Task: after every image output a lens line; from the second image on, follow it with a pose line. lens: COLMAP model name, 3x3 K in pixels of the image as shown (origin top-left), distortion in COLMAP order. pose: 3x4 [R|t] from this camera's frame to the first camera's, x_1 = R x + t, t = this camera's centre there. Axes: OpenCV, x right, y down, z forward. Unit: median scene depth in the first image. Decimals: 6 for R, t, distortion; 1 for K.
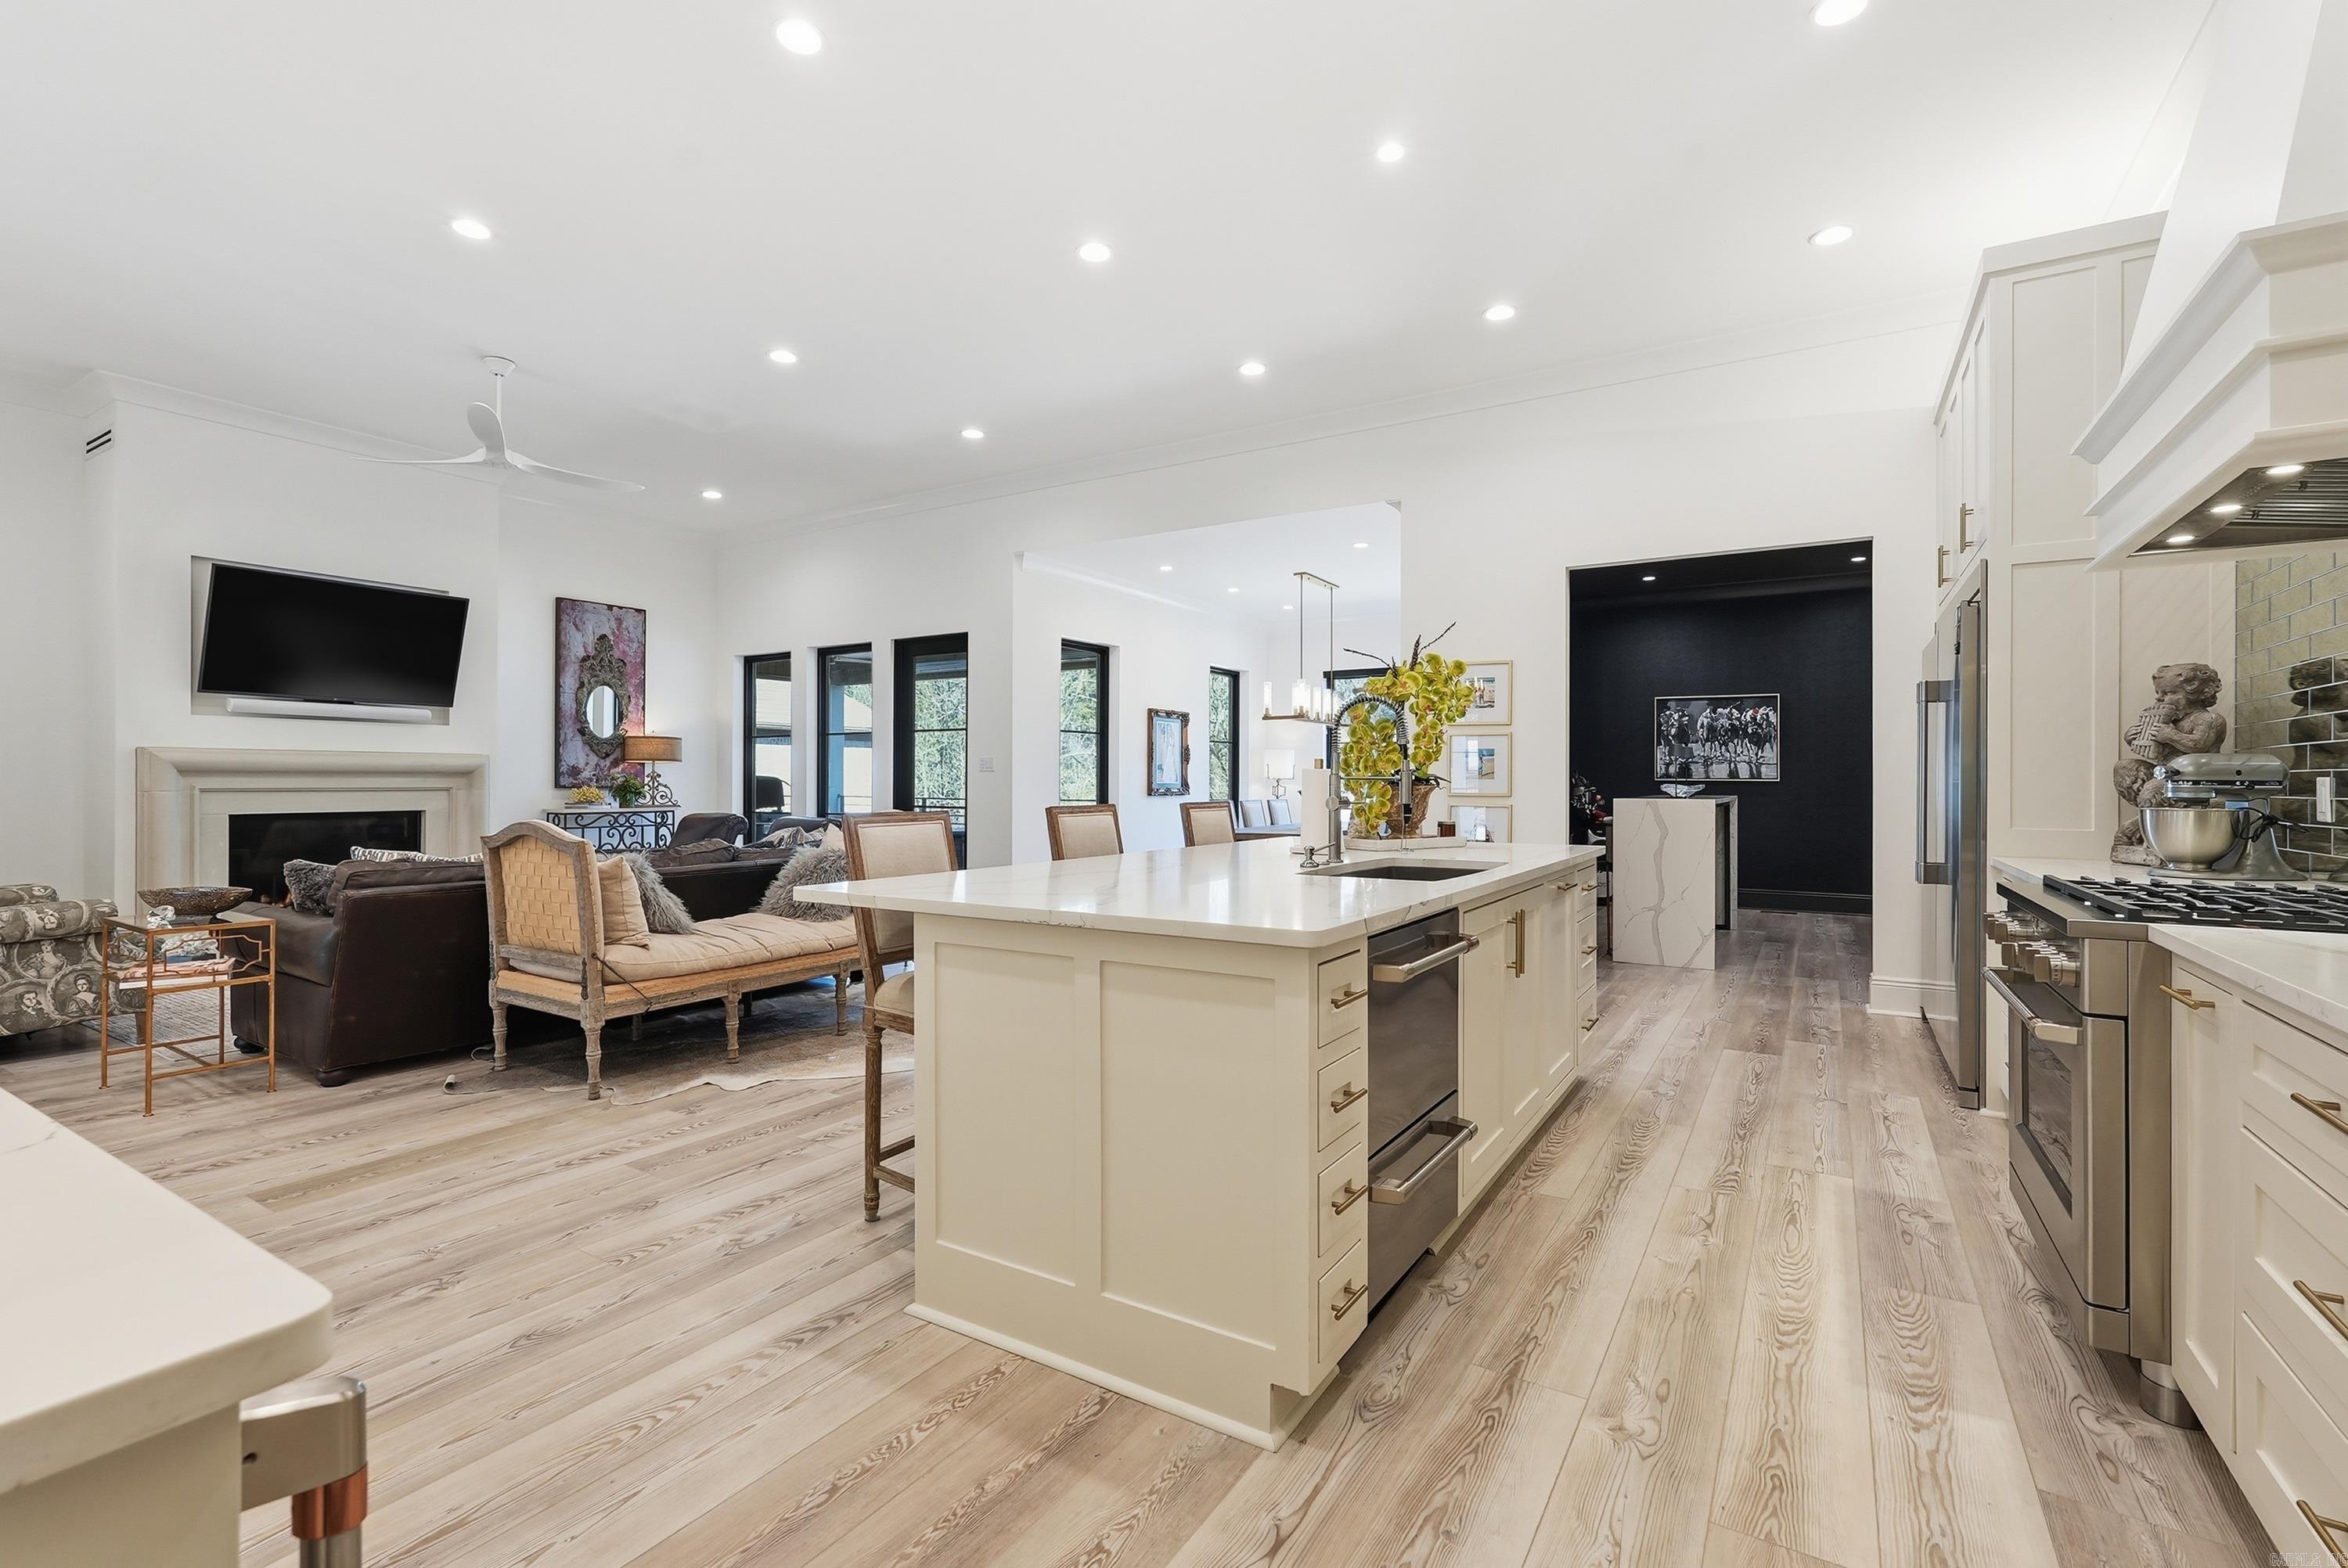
lens RADIAL K [[1046.2, 0, 1167.1], [0, 1046.2, 779.8], [0, 0, 1]] dist [-0.005068, 0.002557]
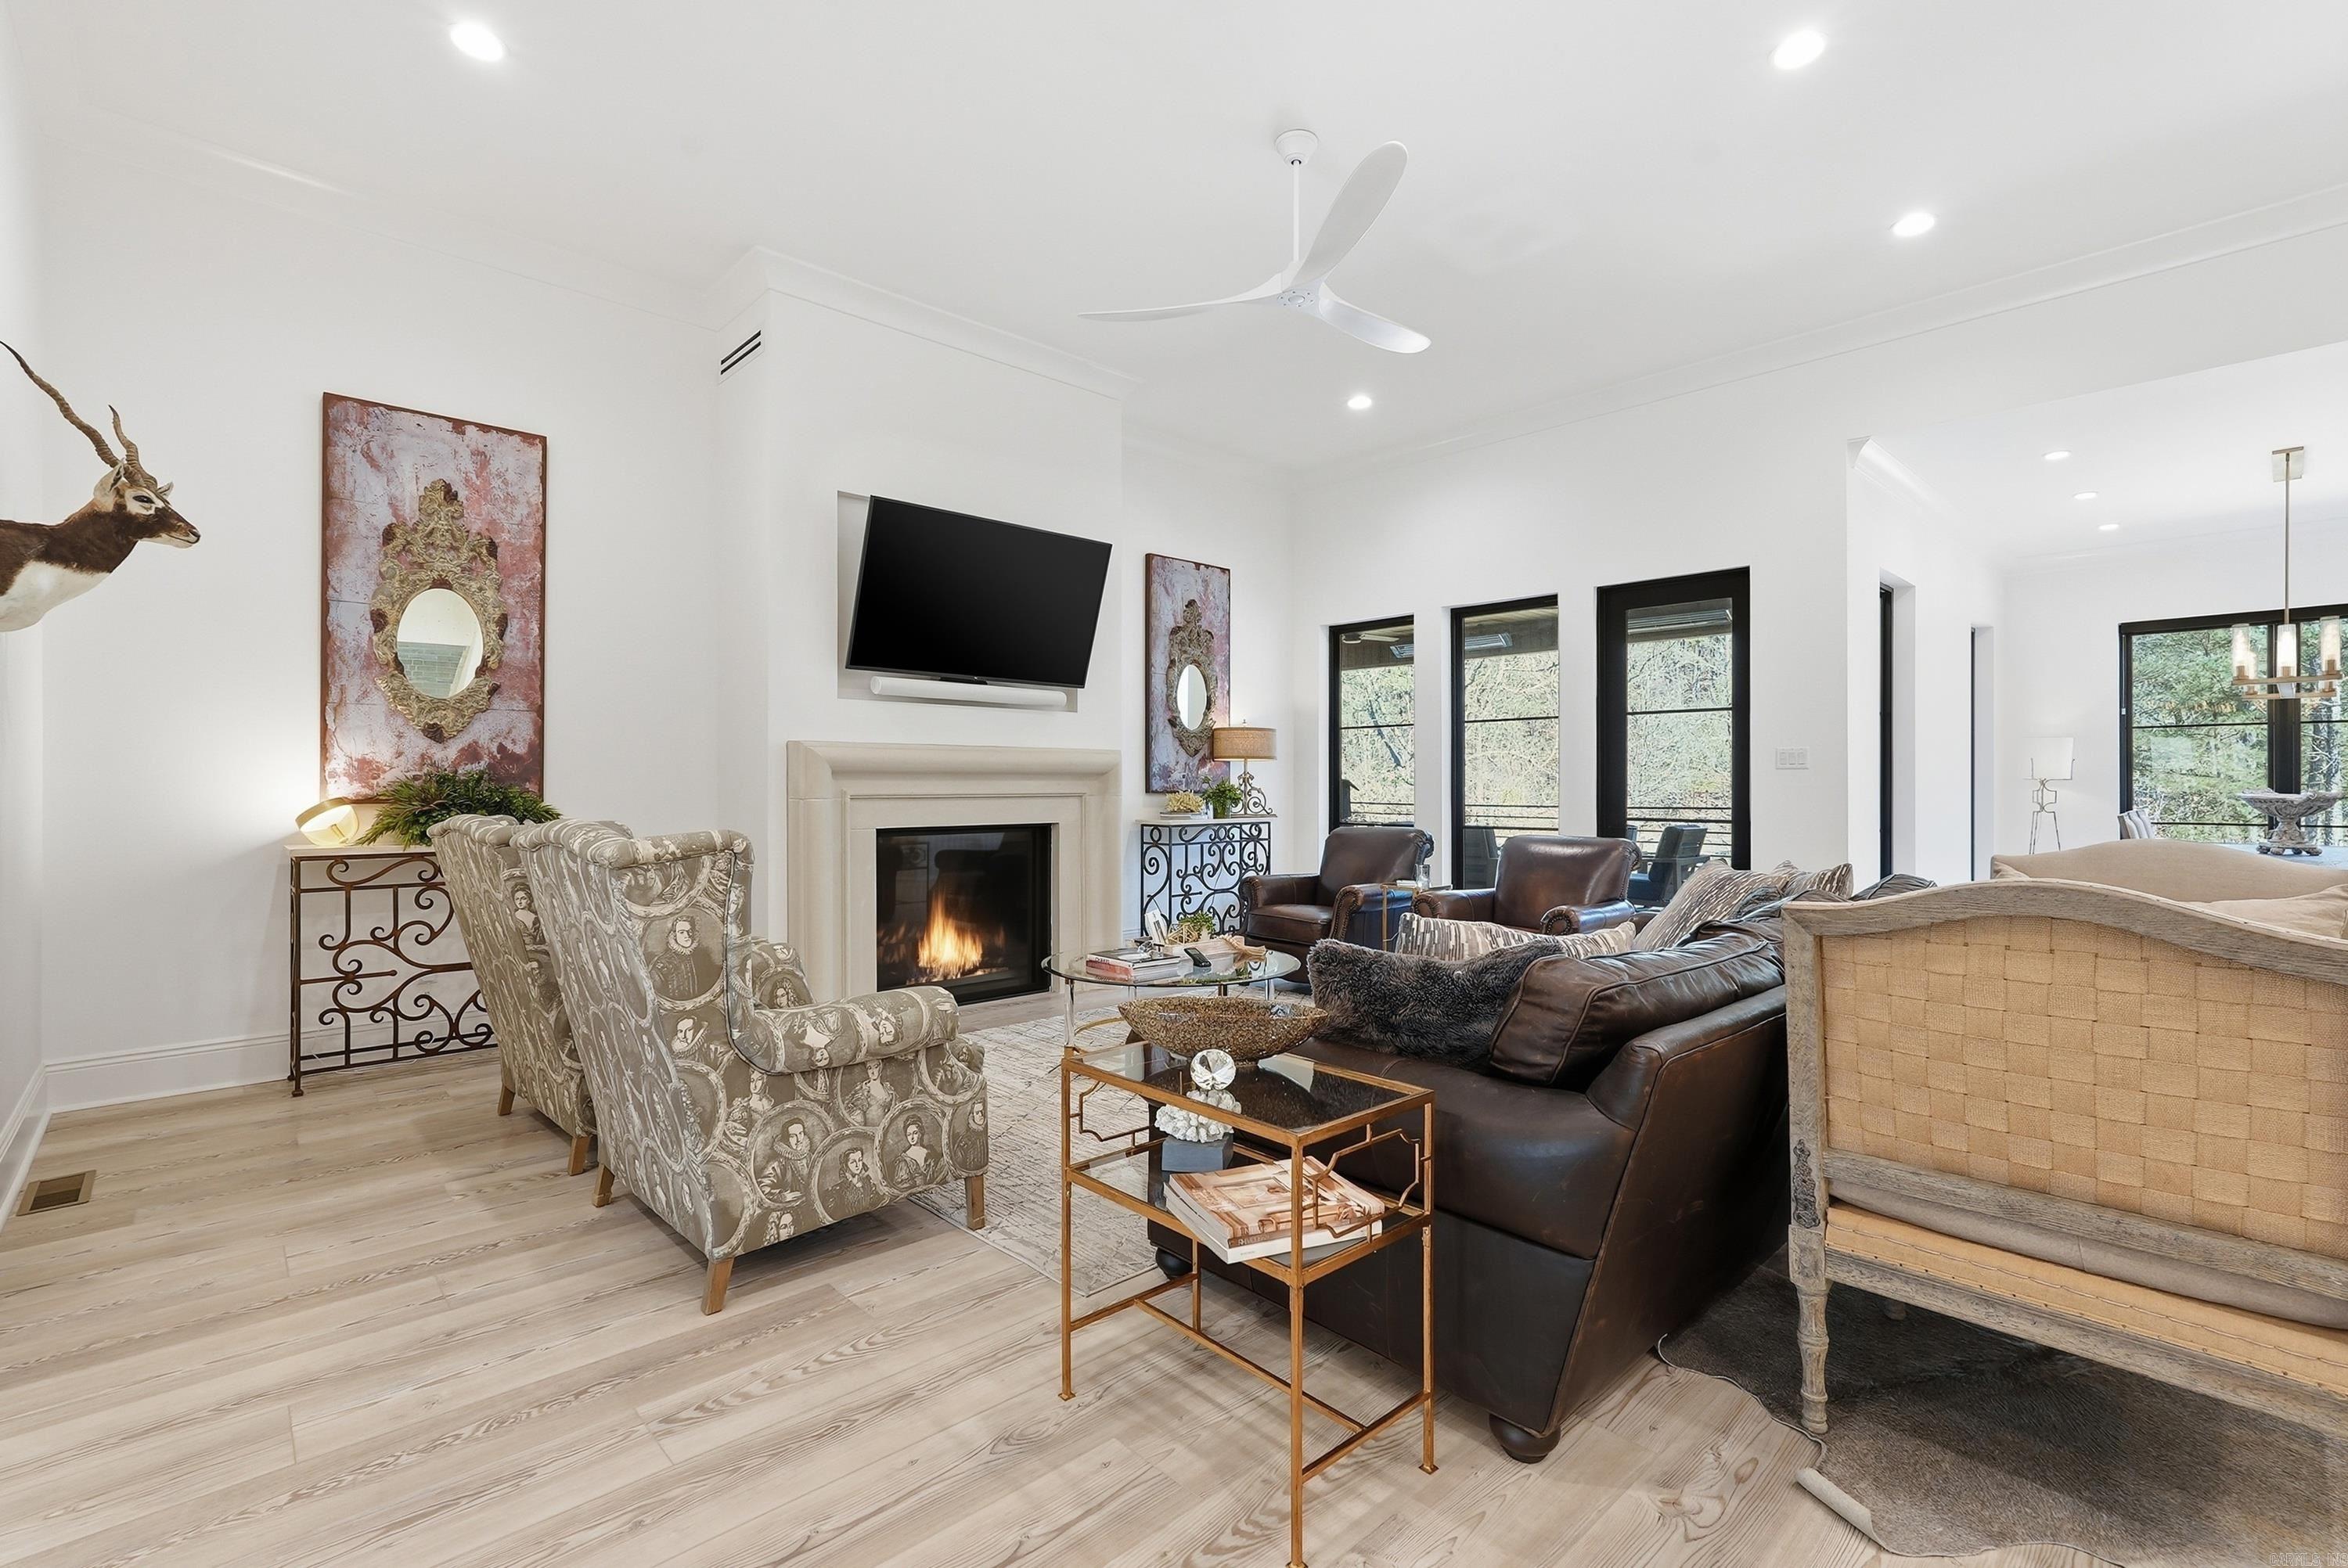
lens RADIAL K [[1046.2, 0, 1156.2], [0, 1046.2, 782.5], [0, 0, 1]] dist [-0.005068, 0.002557]
pose [[0.965801, -0.001532, -0.259279, -0.364996], [0.001644, 0.999999, 0.000215, -0.000392], [0.259278, -0.000634, 0.965802, 0.226496]]
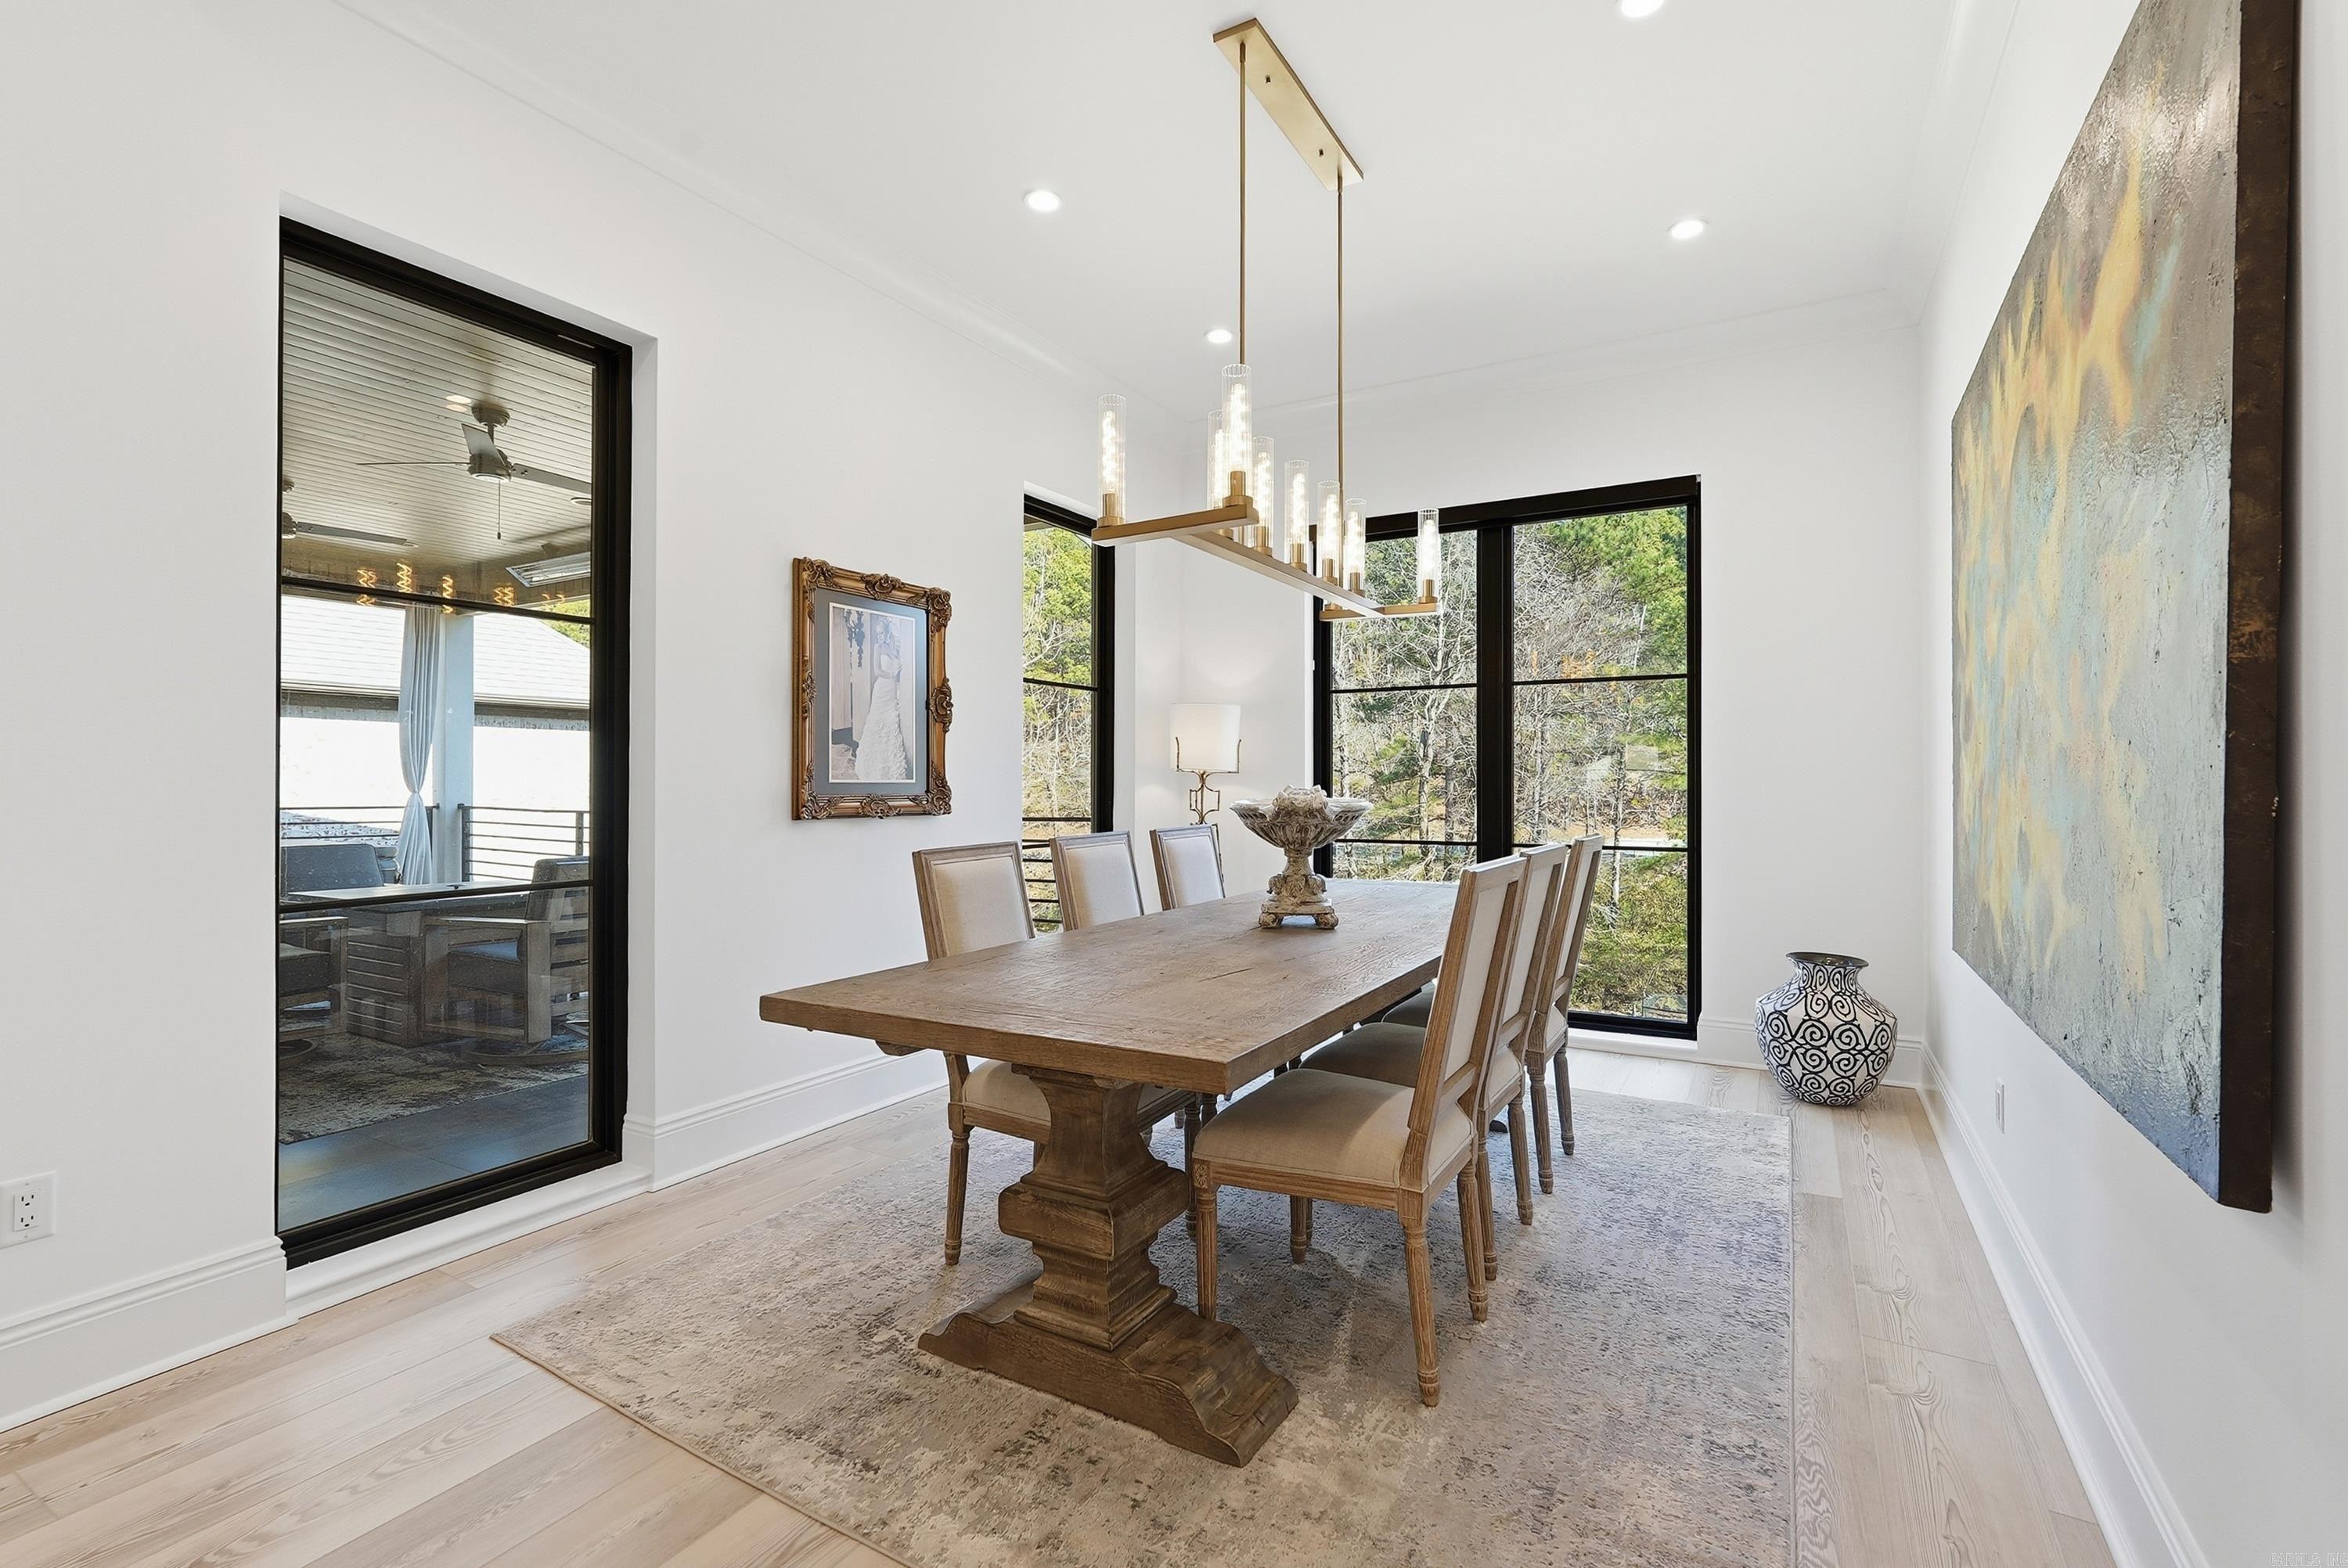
lens RADIAL K [[1046.2, 0, 1168.5], [0, 1046.2, 776.2], [0, 0, 1]] dist [-0.005068, 0.002557]
pose [[0.999346, -0.003229, 0.036021, 0.096153], [0.003204, 0.999995, 0.000757, 0.001452], [-0.036024, -0.000641, 0.999351, 0.707887]]
